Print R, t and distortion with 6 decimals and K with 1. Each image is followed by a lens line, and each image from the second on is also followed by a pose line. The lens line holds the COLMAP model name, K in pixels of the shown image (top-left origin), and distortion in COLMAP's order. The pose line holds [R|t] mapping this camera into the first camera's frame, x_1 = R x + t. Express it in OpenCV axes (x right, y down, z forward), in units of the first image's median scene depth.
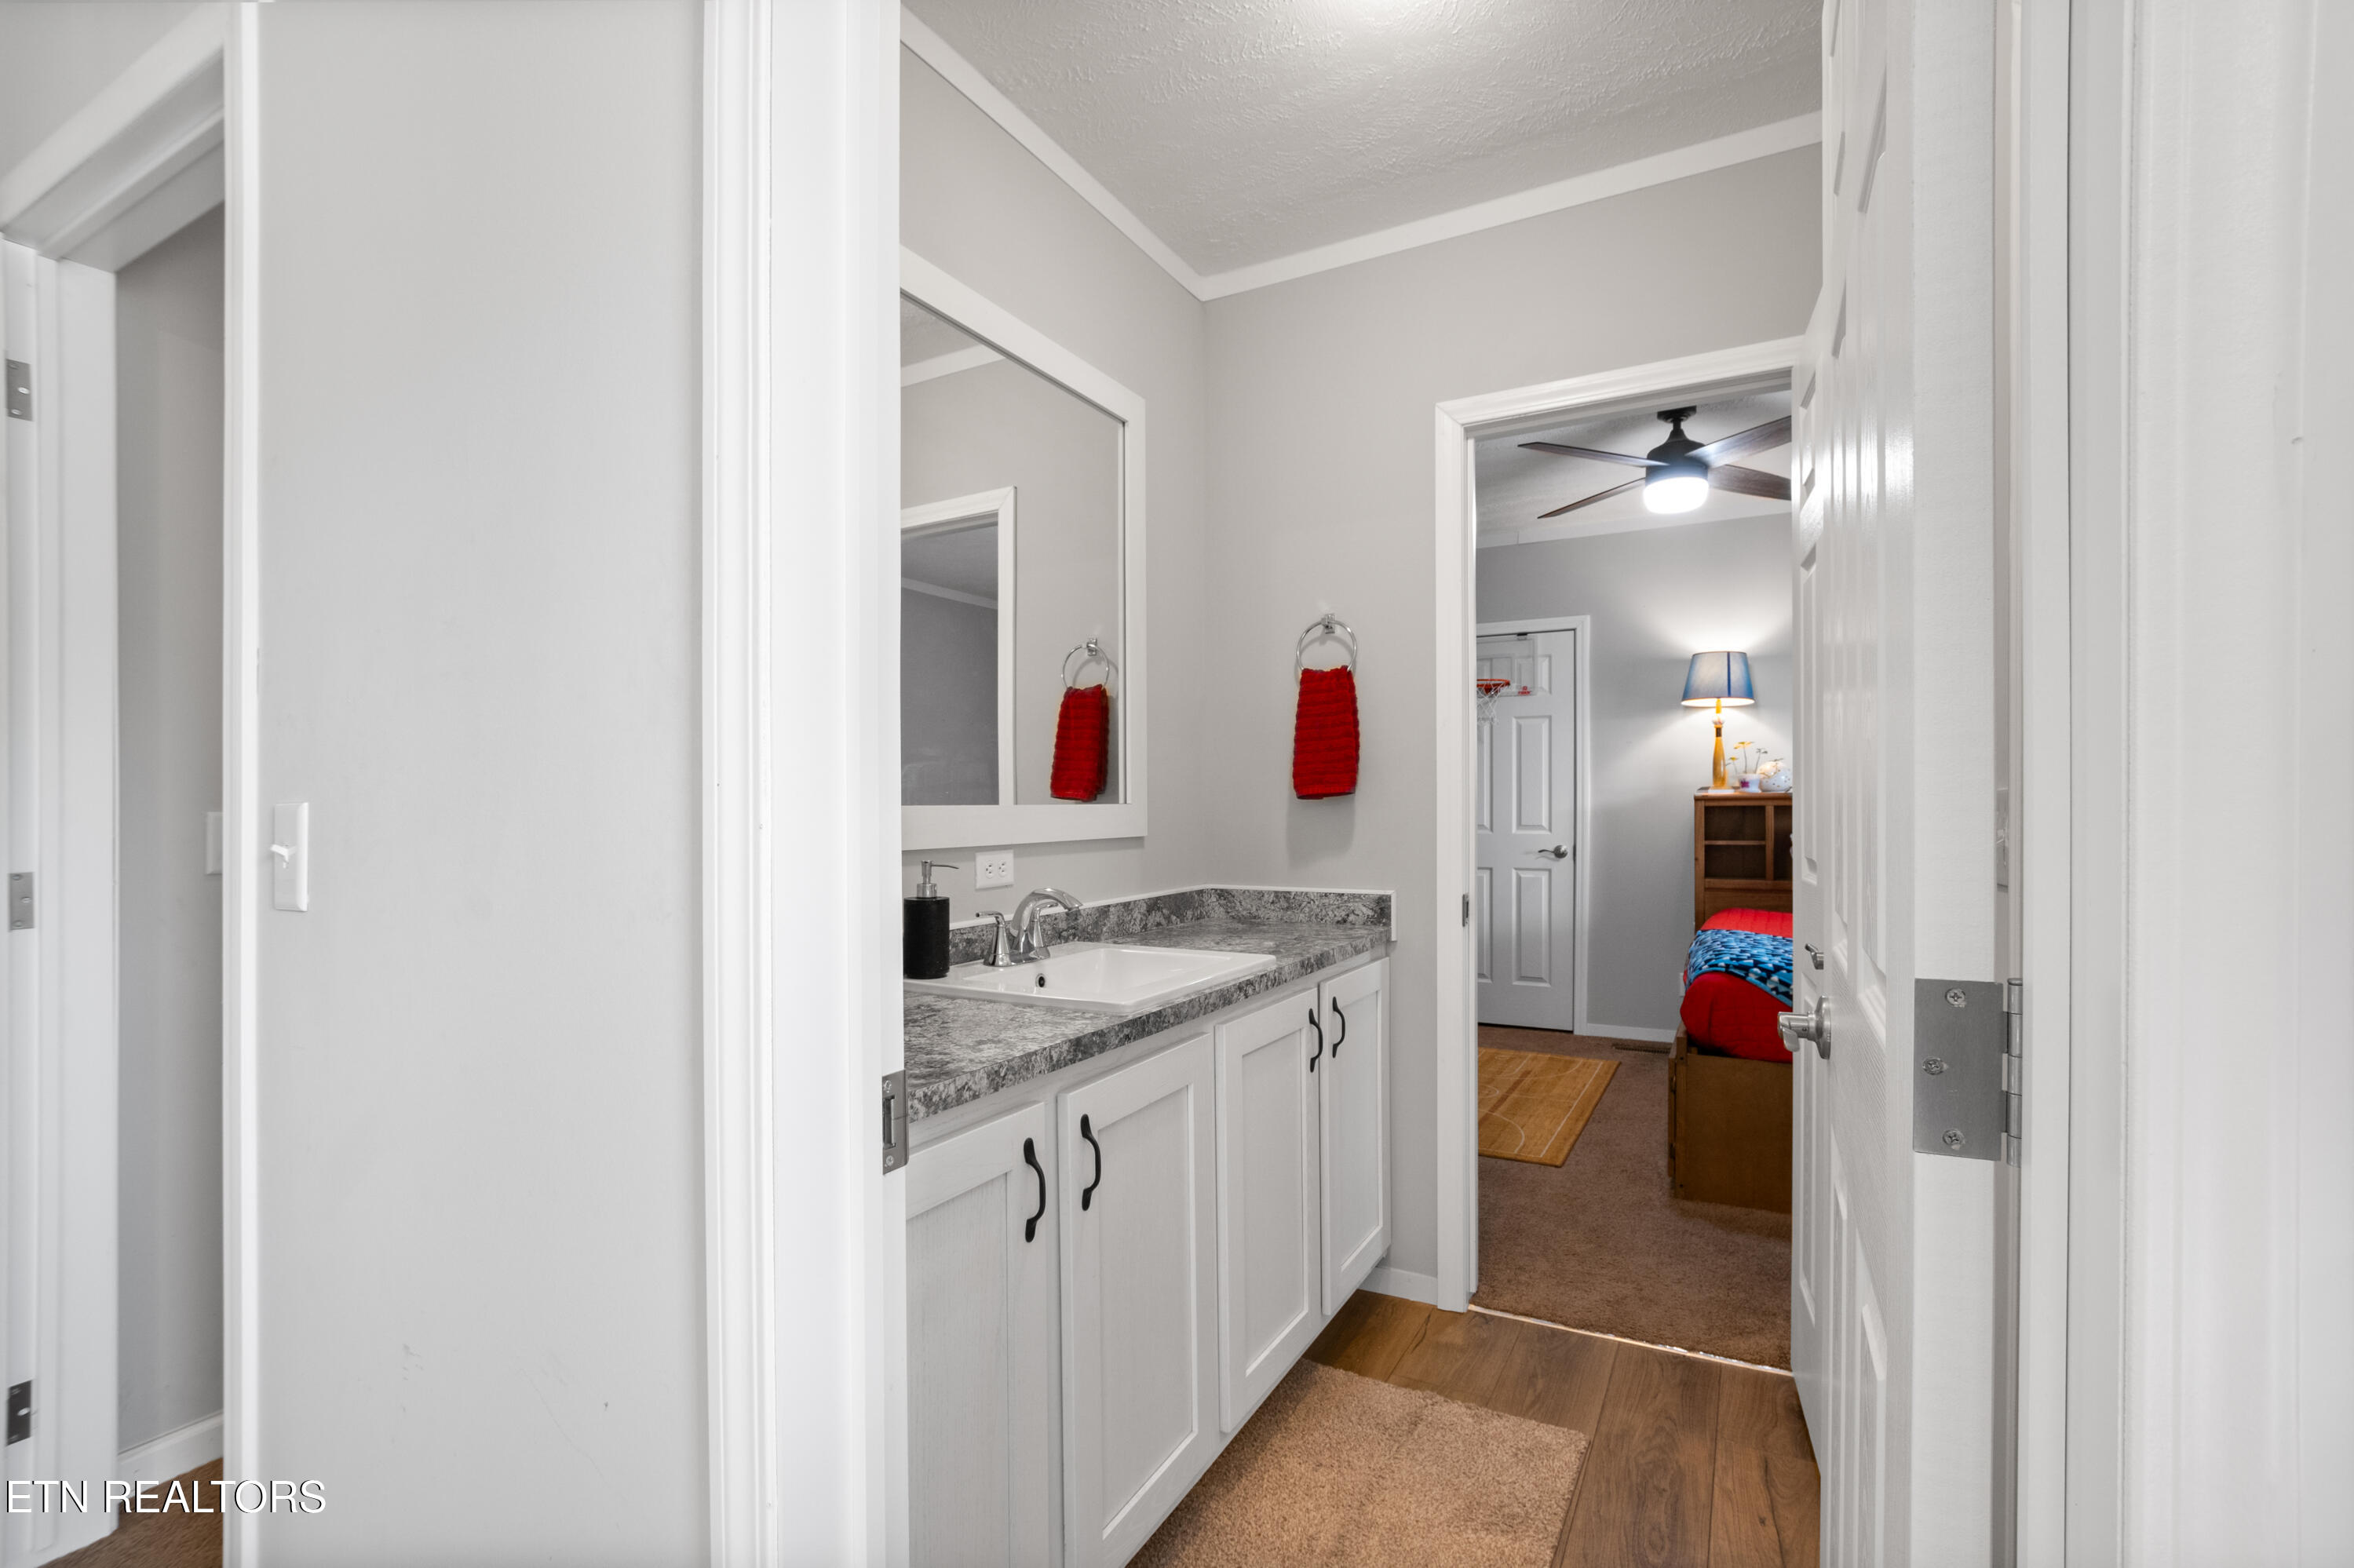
lens RADIAL K [[1042.1, 0, 1188.3], [0, 1042.1, 795.5], [0, 0, 1]] dist [-0.036156, 0.010701]
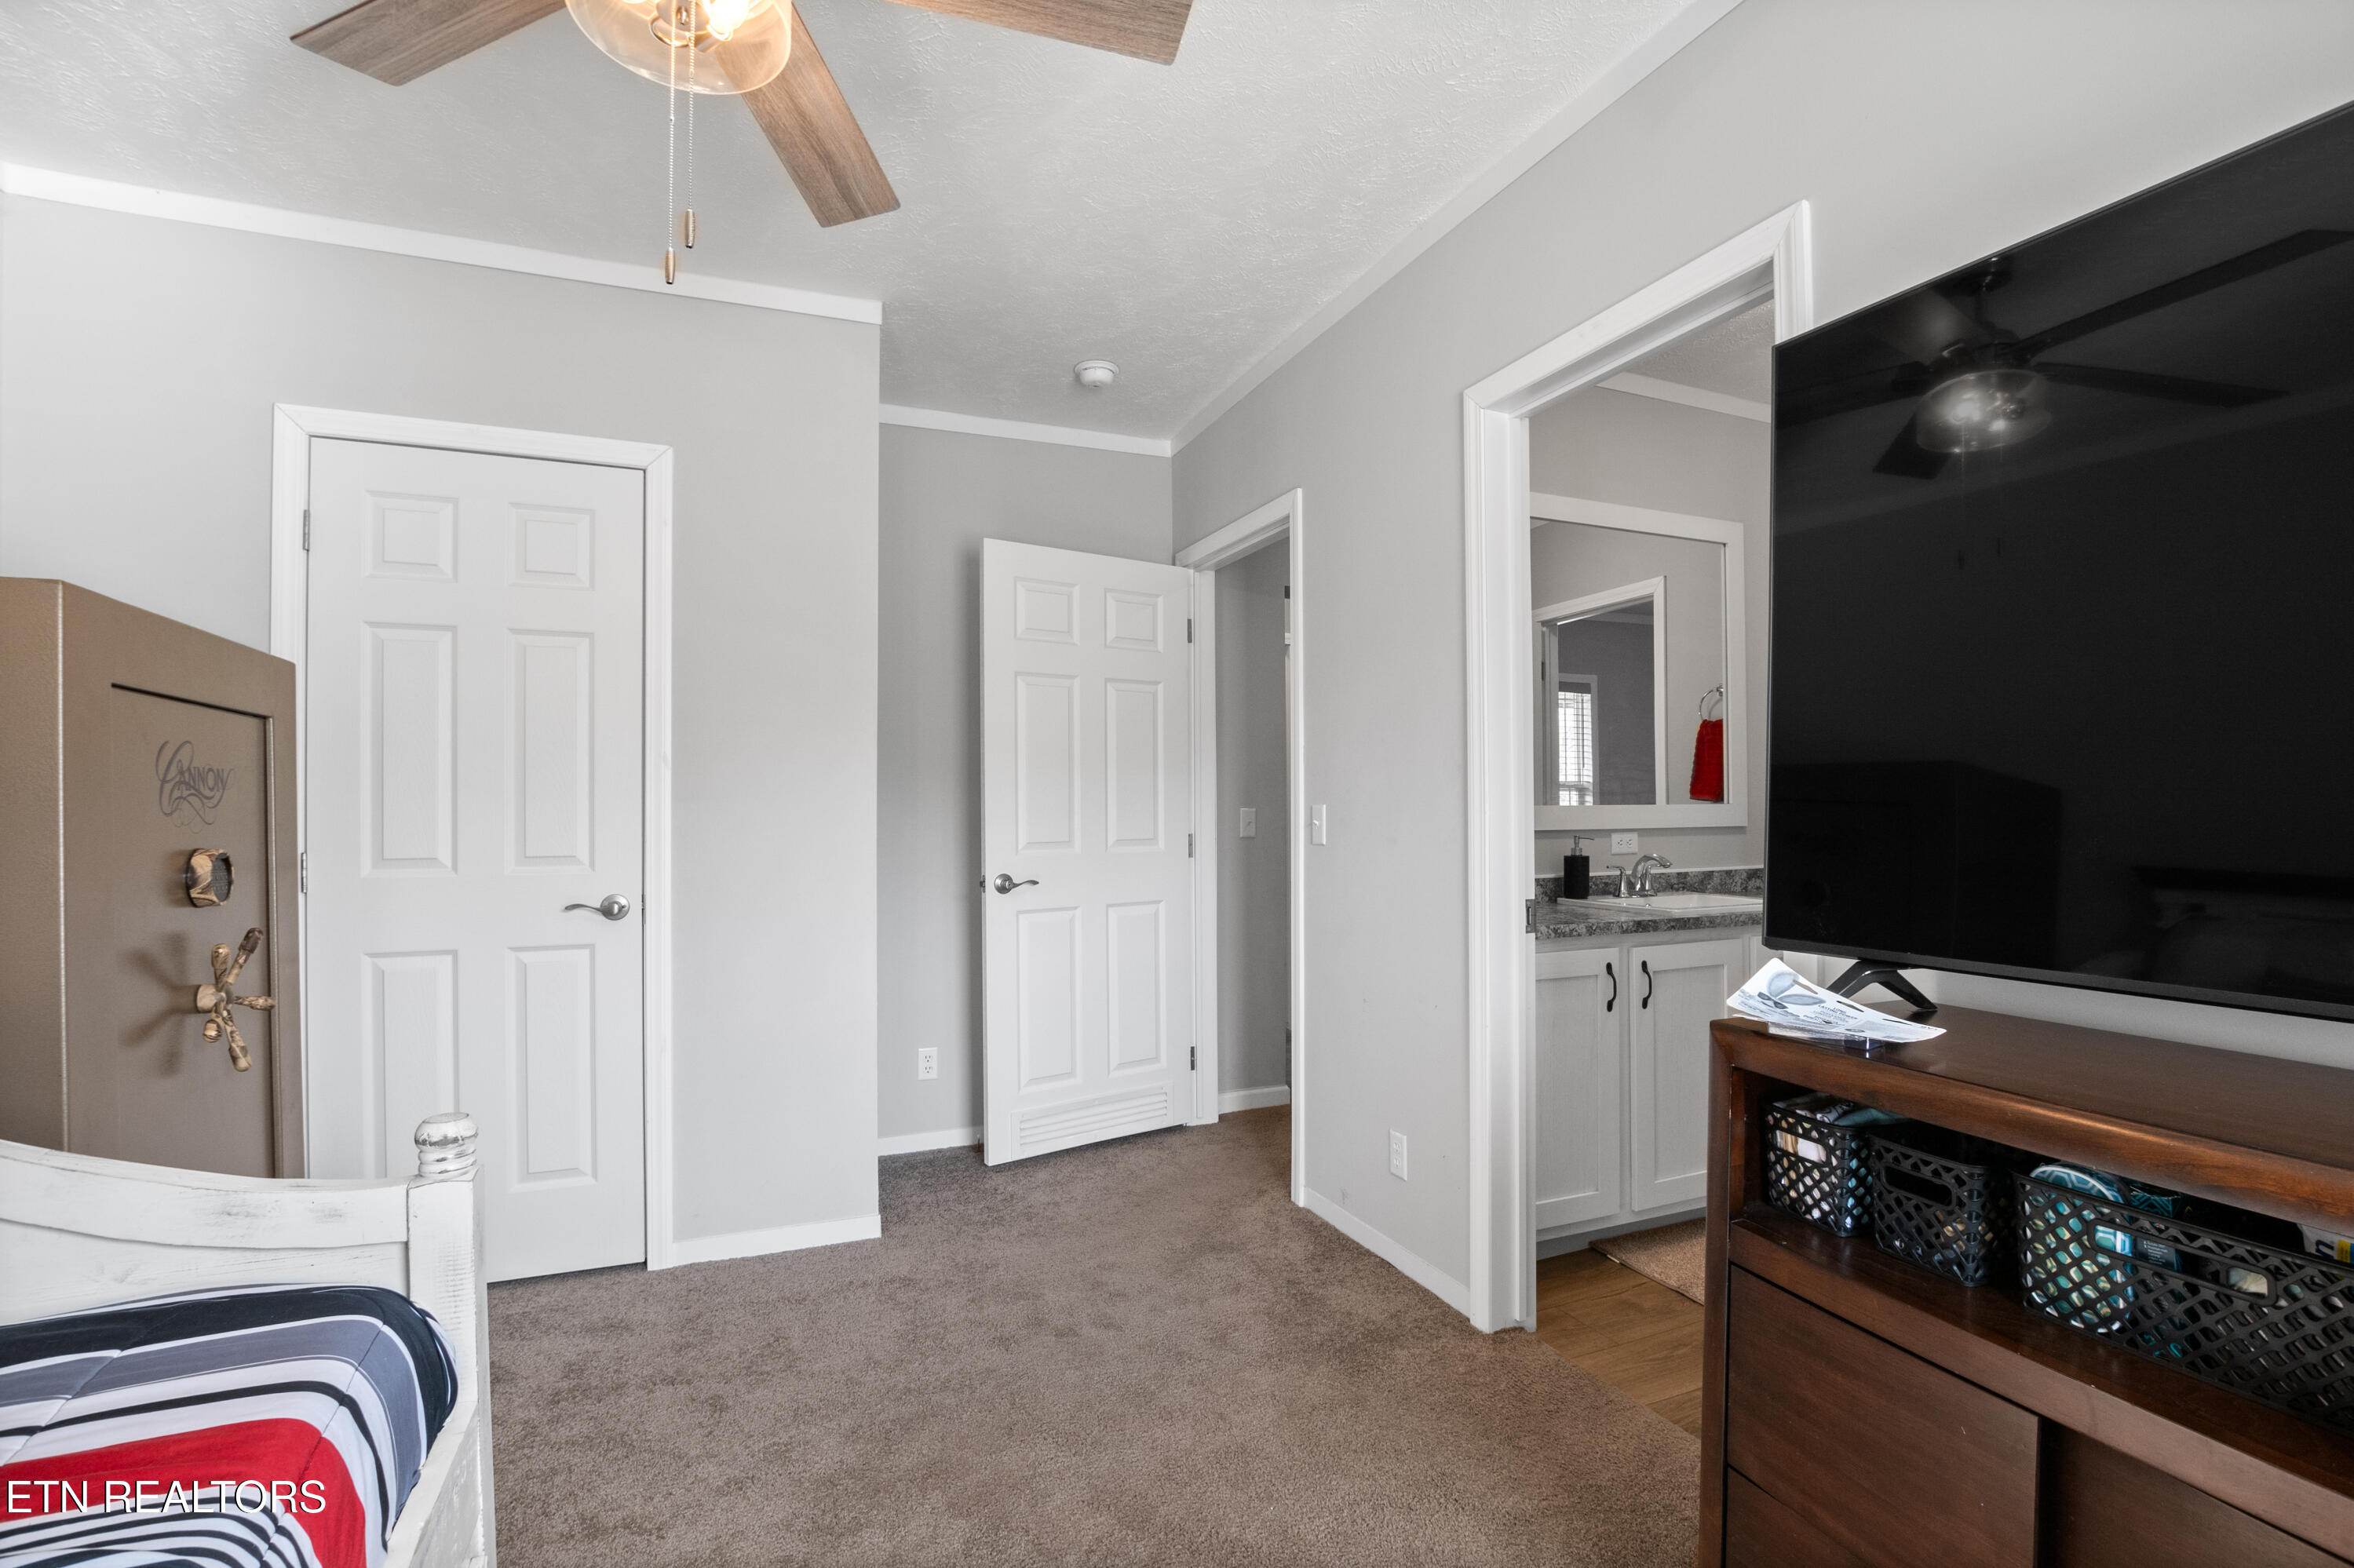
lens RADIAL K [[1042.1, 0, 1188.3], [0, 1042.1, 795.5], [0, 0, 1]] dist [-0.036156, 0.010701]
pose [[0.775993, -0.006644, -0.630707, 0.367196], [0.008169, 0.999967, -0.000482, -0.012822], [0.630689, -0.004778, 0.776021, -0.844202]]
